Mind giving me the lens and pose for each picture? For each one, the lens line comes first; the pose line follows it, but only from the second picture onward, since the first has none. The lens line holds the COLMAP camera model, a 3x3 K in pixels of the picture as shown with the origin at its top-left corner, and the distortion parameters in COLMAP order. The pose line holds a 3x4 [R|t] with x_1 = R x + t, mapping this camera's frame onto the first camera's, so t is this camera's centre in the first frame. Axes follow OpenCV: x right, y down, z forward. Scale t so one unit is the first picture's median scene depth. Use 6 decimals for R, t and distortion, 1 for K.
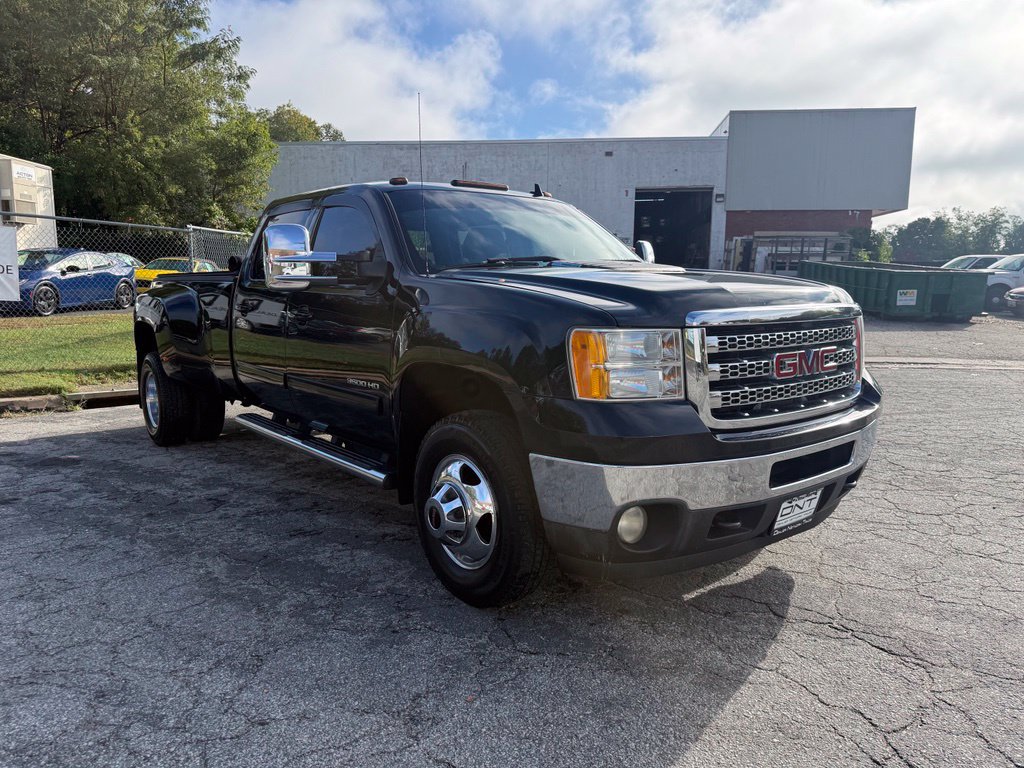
lens RADIAL K [[716.6, 0, 513.7], [0, 716.6, 389.3], [0, 0, 1]] dist [0.067718, -0.102466]
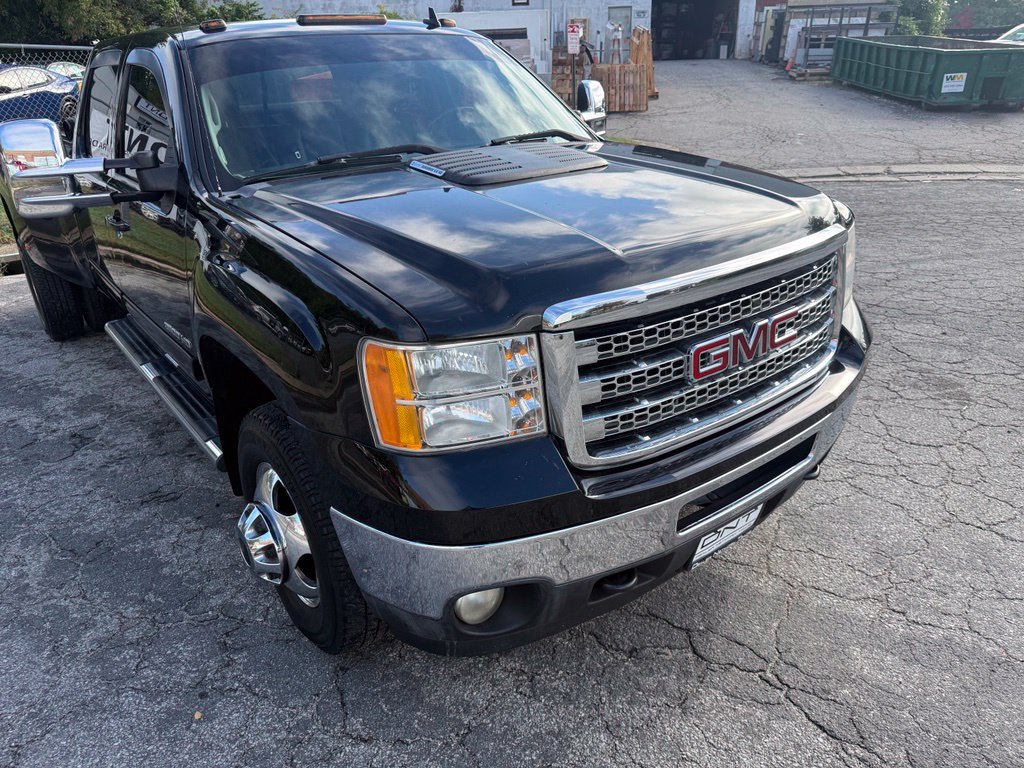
lens RADIAL K [[729.6, 0, 515.7], [0, 729.6, 383.1], [0, 0, 1]] dist [0.004132, -0.009528]
pose [[0.999148, -0.029439, -0.028923, 0.127448], [0.036016, 0.964177, 0.262802, -0.115513], [0.020150, -0.263620, 0.964416, 0.200729]]
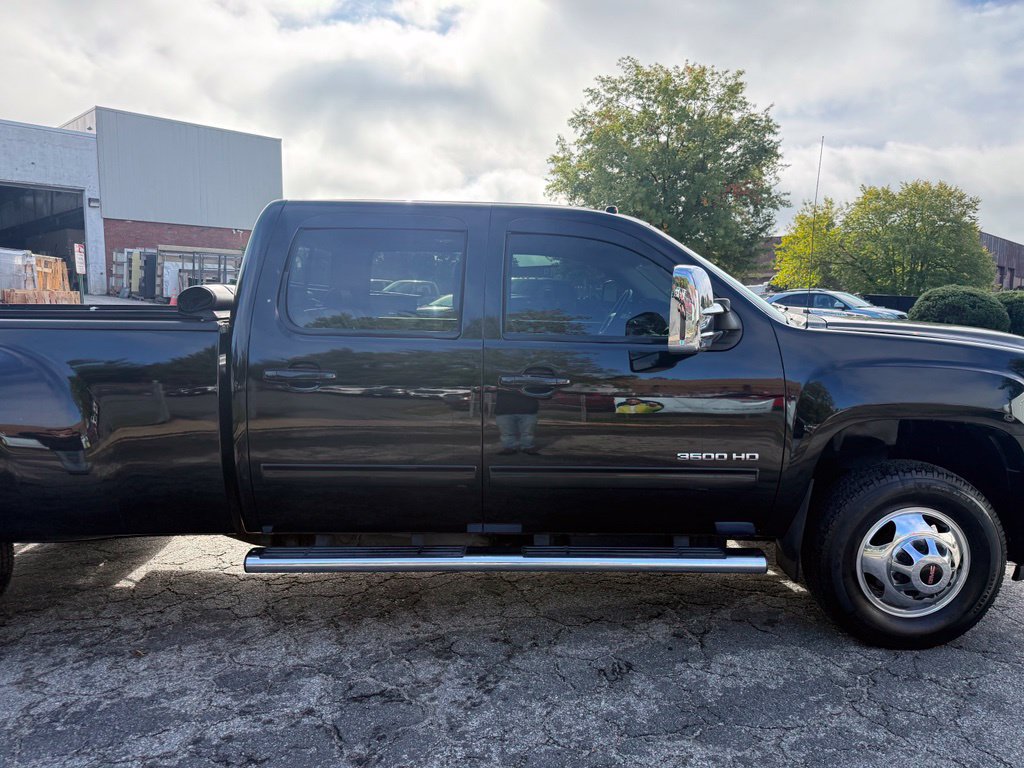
lens RADIAL K [[721.5, 0, 515.2], [0, 721.5, 383.6], [0, 0, 1]] dist [0.024381, -0.027691]
pose [[0.621766, -0.085237, 0.778551, -0.788765], [0.105719, 0.994097, 0.024406, -0.108904], [-0.776035, 0.067132, 0.627106, 0.511506]]
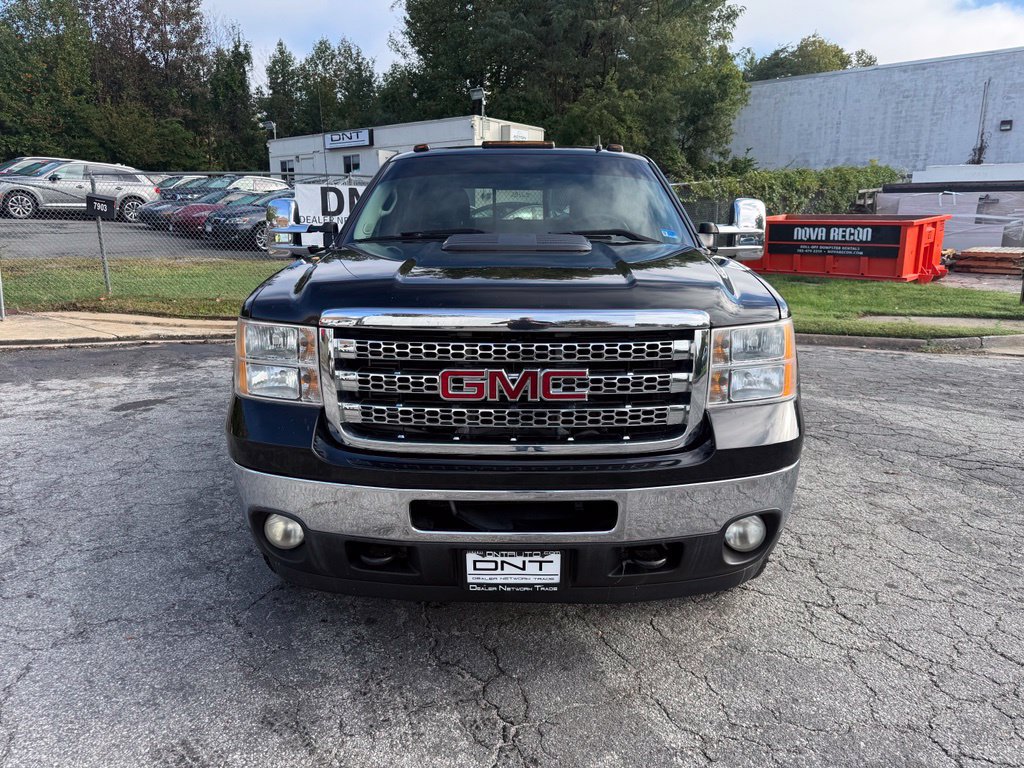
lens RADIAL K [[721.5, 0, 515.2], [0, 721.5, 383.6], [0, 0, 1]] dist [0.024381, -0.027691]
pose [[0.777782, 0.138450, -0.613096, 0.536030], [-0.096106, 0.990164, 0.101678, -0.070945], [0.621143, -0.020161, 0.783438, 0.249721]]
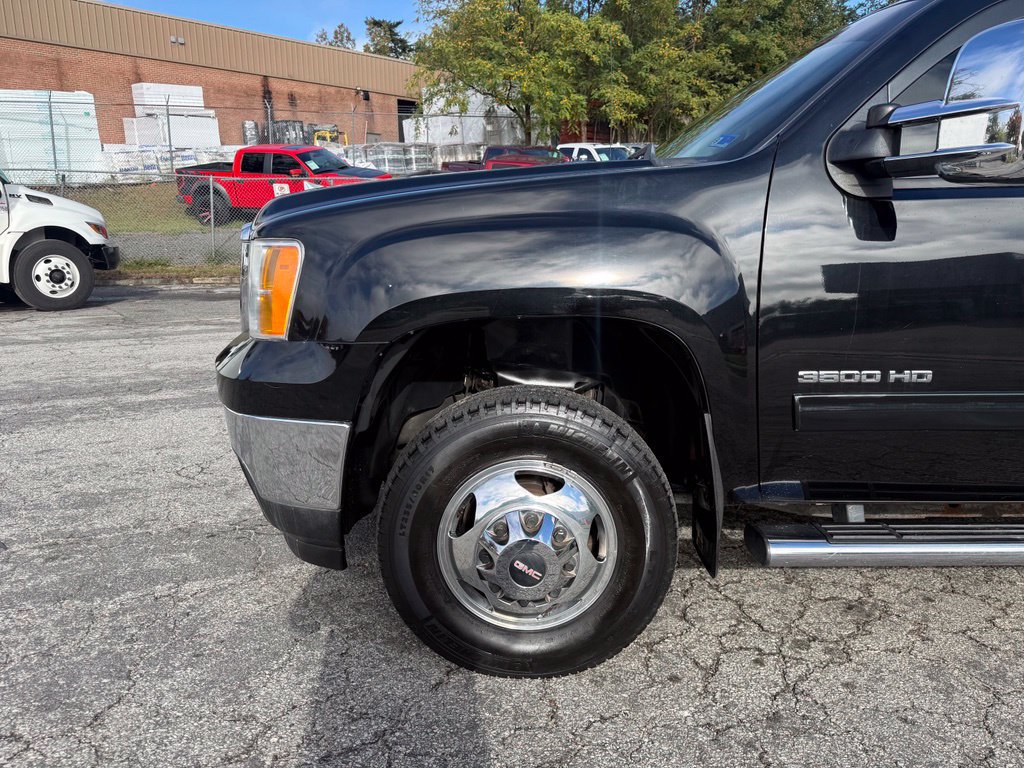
lens RADIAL K [[729.5, 0, 511.1], [0, 729.5, 380.8], [0, 0, 1]] dist [-0.001854, 0.000330]
pose [[-0.617543, 0.161963, -0.769681, 0.614023], [-0.108862, 0.951550, 0.287578, -0.141338], [0.778967, 0.261380, -0.569992, 1.136958]]
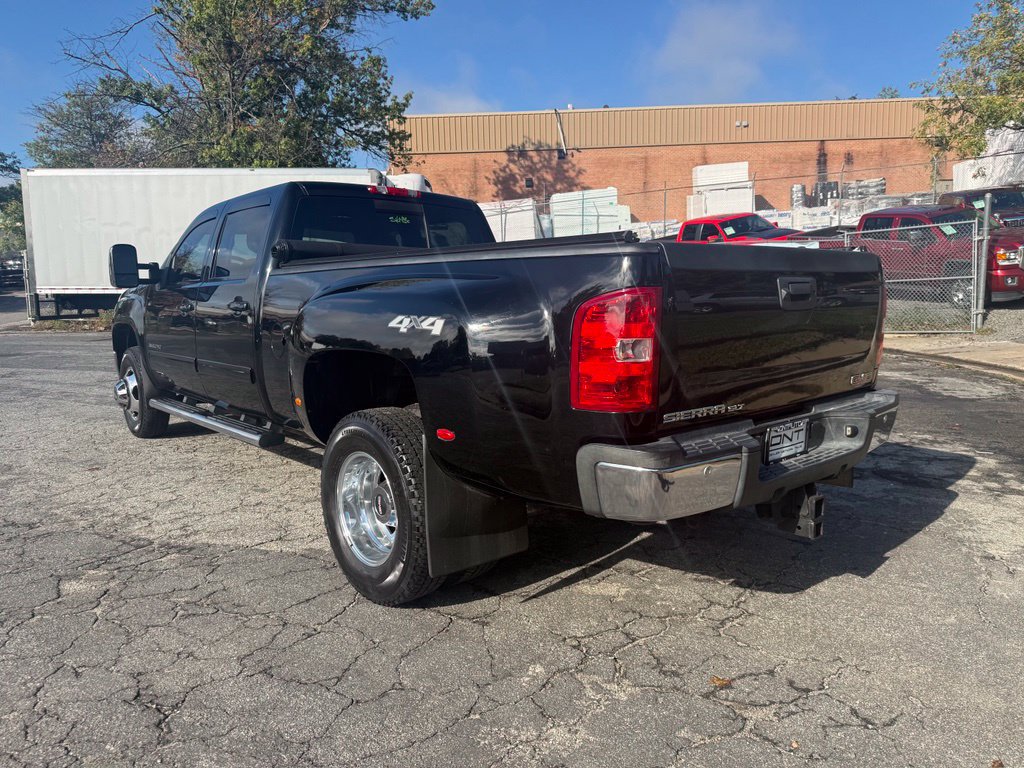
lens RADIAL K [[719.1, 0, 515.8], [0, 719.1, 399.5], [0, 0, 1]] dist [0.049086, -0.081813]
pose [[-0.998205, 0.024768, -0.054524, -0.369613], [0.007923, 0.957084, 0.289703, -0.318631], [0.059359, 0.288752, -0.955562, 2.318048]]
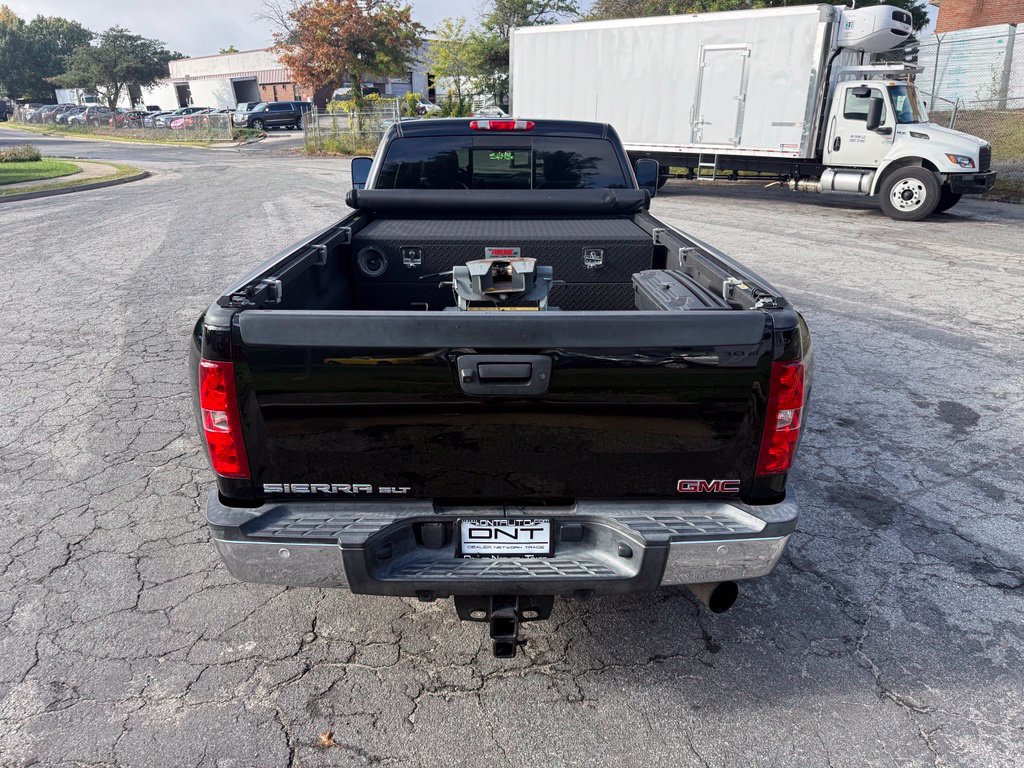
lens RADIAL K [[728.1, 0, 513.3], [0, 728.1, 382.4], [0, 0, 1]] dist [0.010019, -0.015209]
pose [[-0.794433, -0.205708, 0.571455, -0.925301], [0.087139, 0.892556, 0.442436, -0.434699], [-0.601068, 0.401282, -0.691151, 2.056553]]
